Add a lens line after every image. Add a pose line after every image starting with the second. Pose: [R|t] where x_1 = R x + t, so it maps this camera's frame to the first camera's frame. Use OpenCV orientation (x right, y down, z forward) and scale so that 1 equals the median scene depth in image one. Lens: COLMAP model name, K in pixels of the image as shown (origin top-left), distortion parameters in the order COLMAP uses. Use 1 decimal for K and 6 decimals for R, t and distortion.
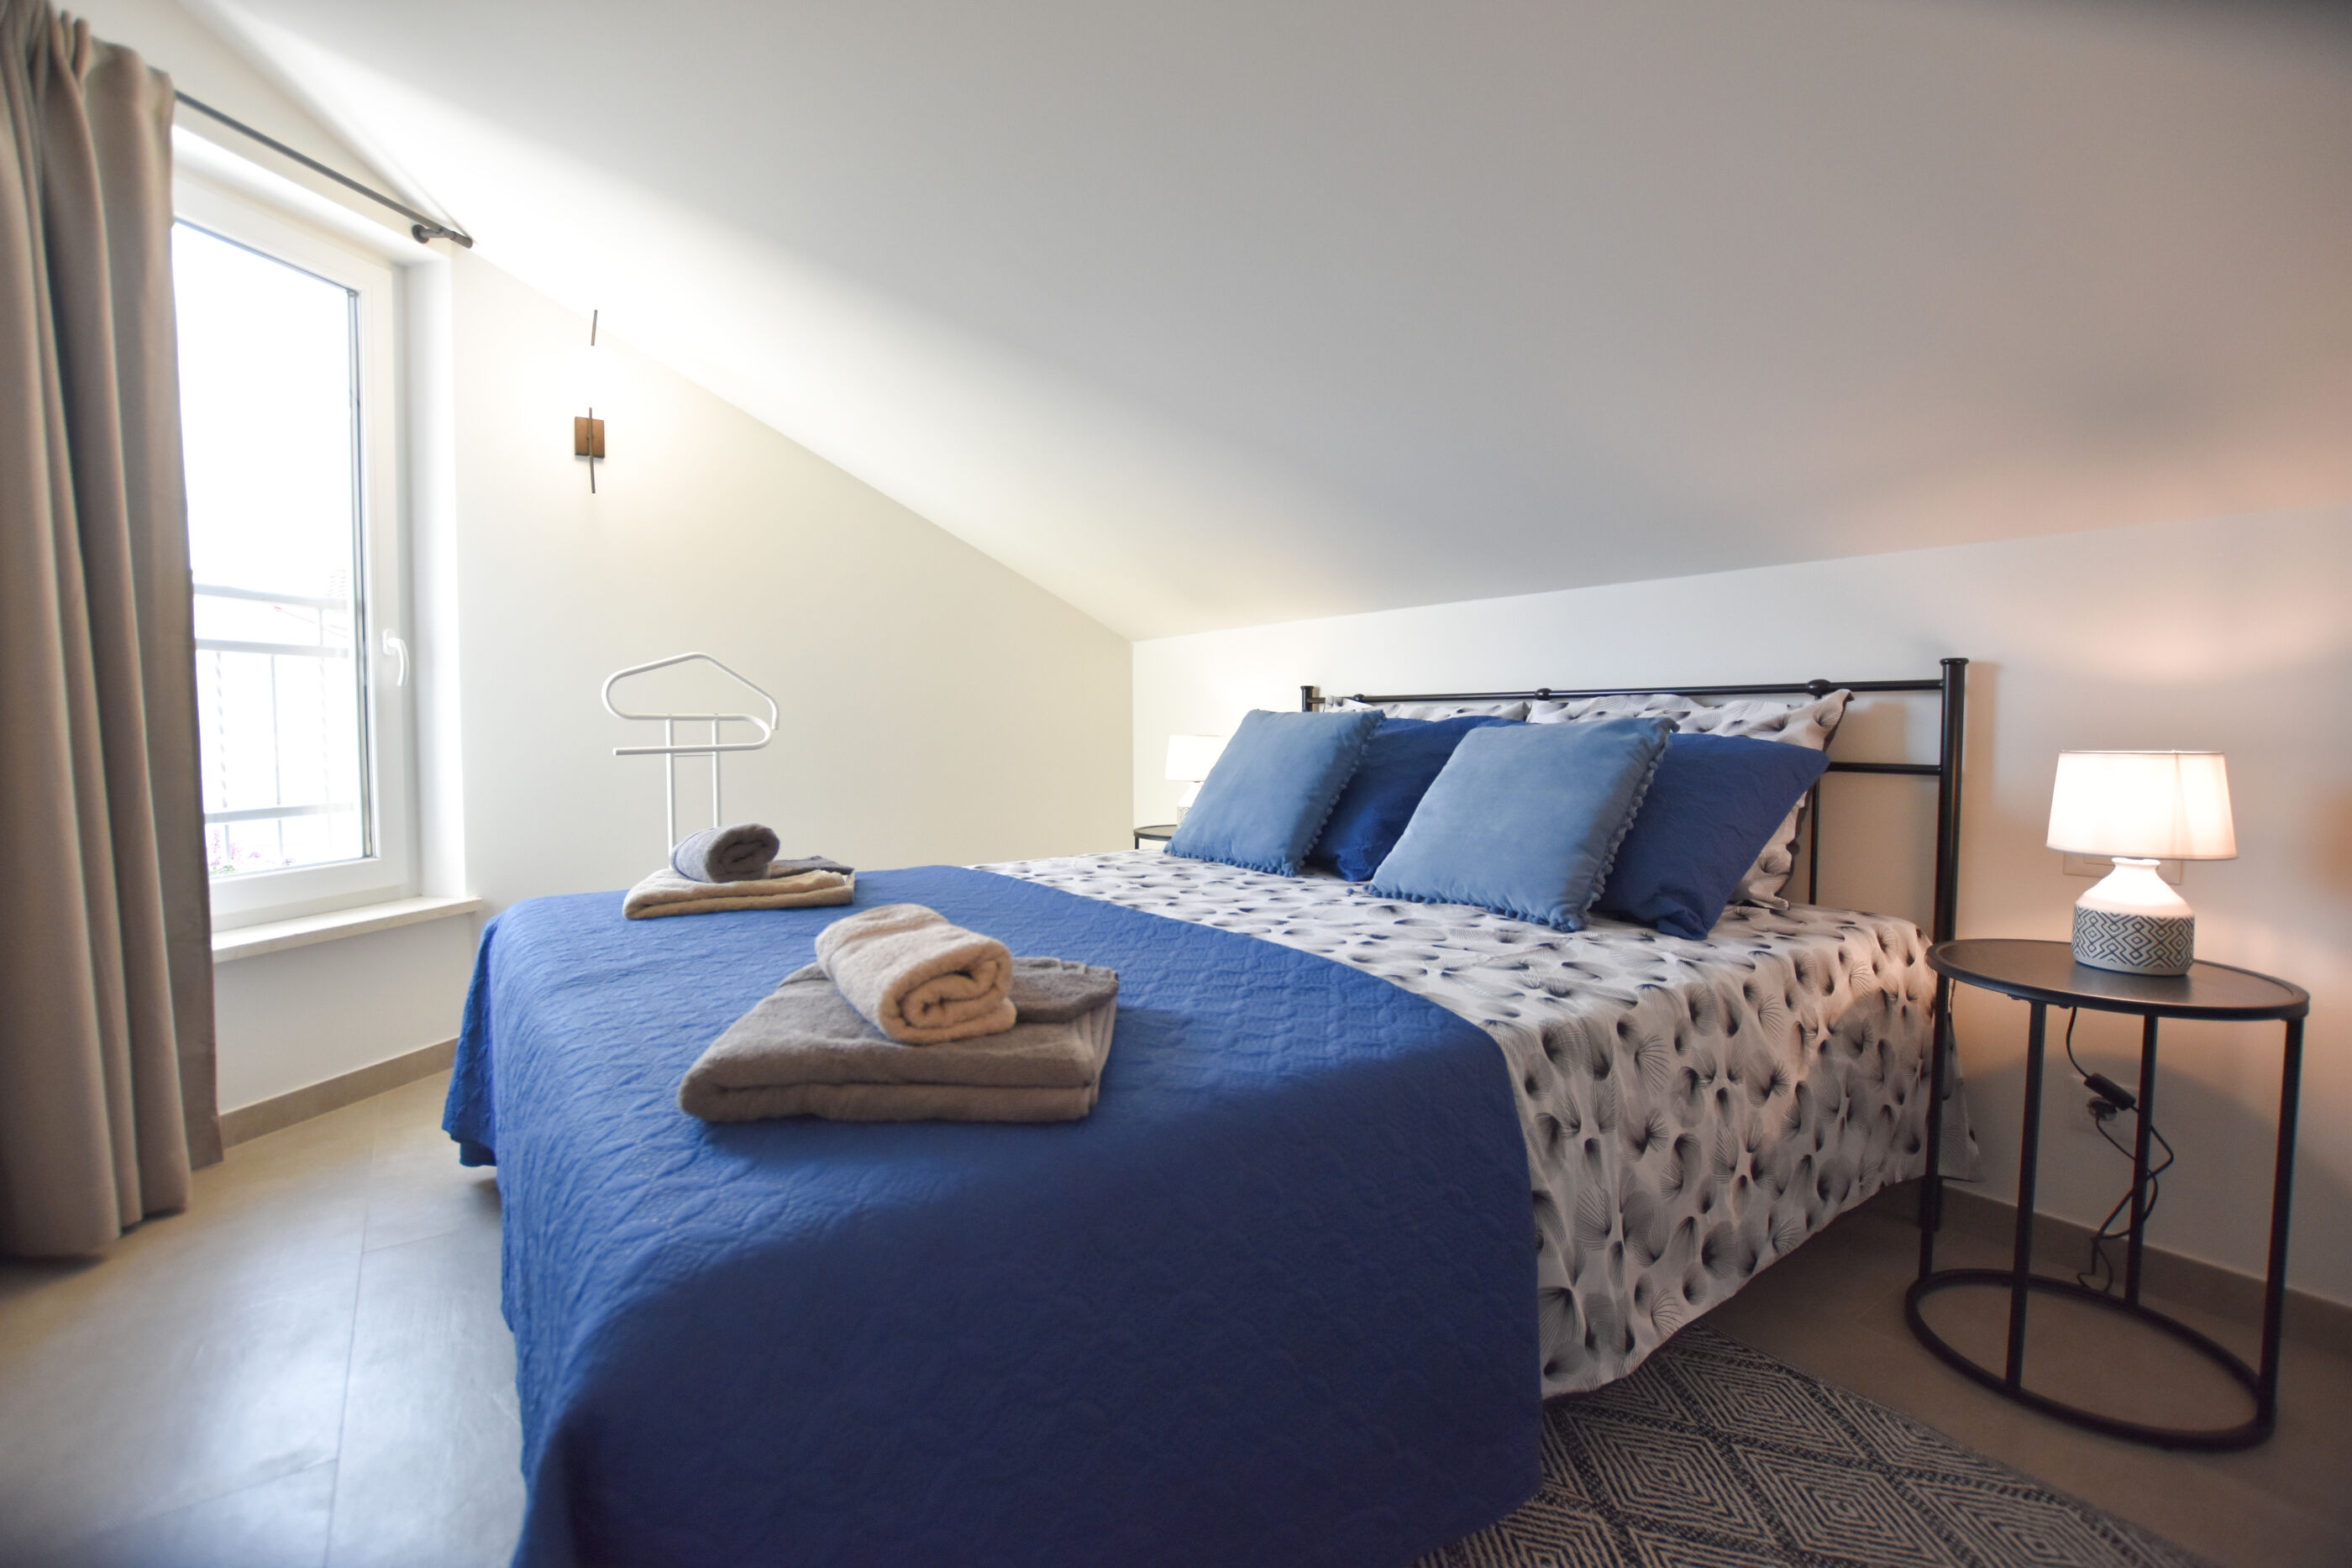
lens RADIAL K [[1105.2, 0, 1176.0], [0, 1105.2, 784.0], [0, 0, 1]] dist [-0.021039, 0.000232]
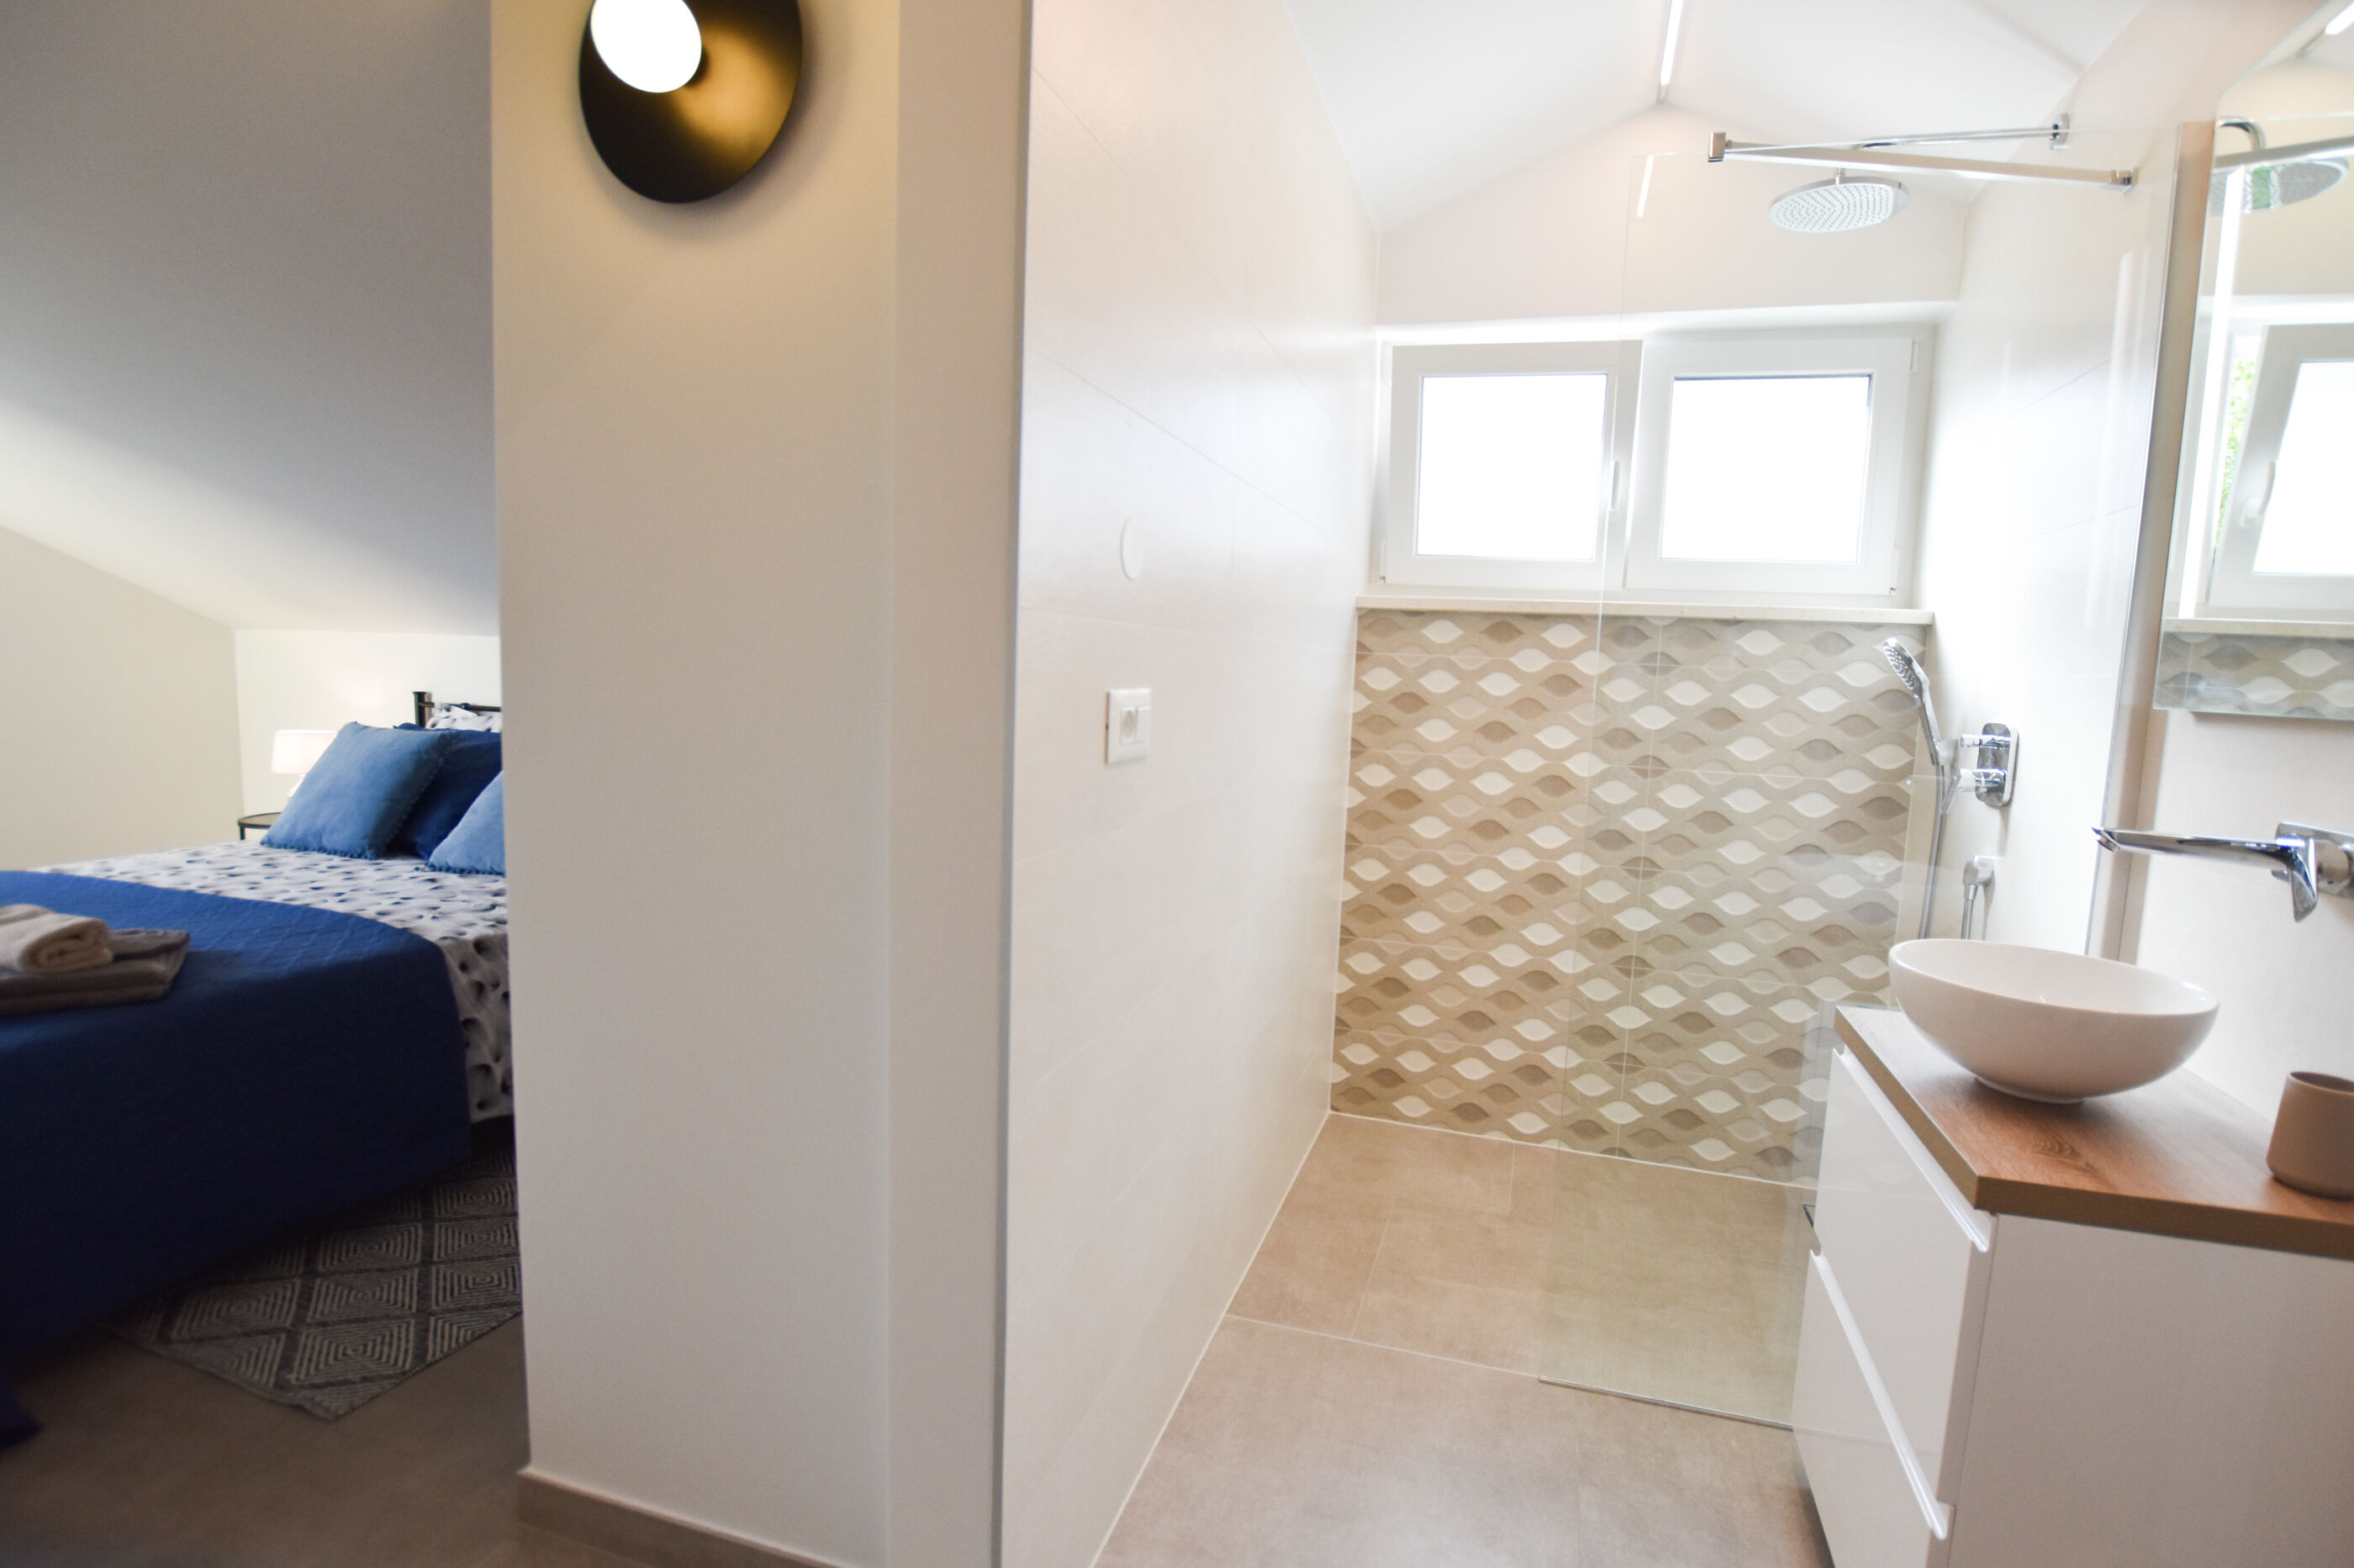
lens RADIAL K [[1106.2, 0, 1177.0], [0, 1106.2, 784.0], [0, 0, 1]] dist [-0.021039, 0.000232]
pose [[0.795217, -0.030275, 0.605568, 0.099505], [0.000268, 0.998770, 0.049581, -0.093648], [-0.606325, -0.039266, 0.794247, -0.822375]]
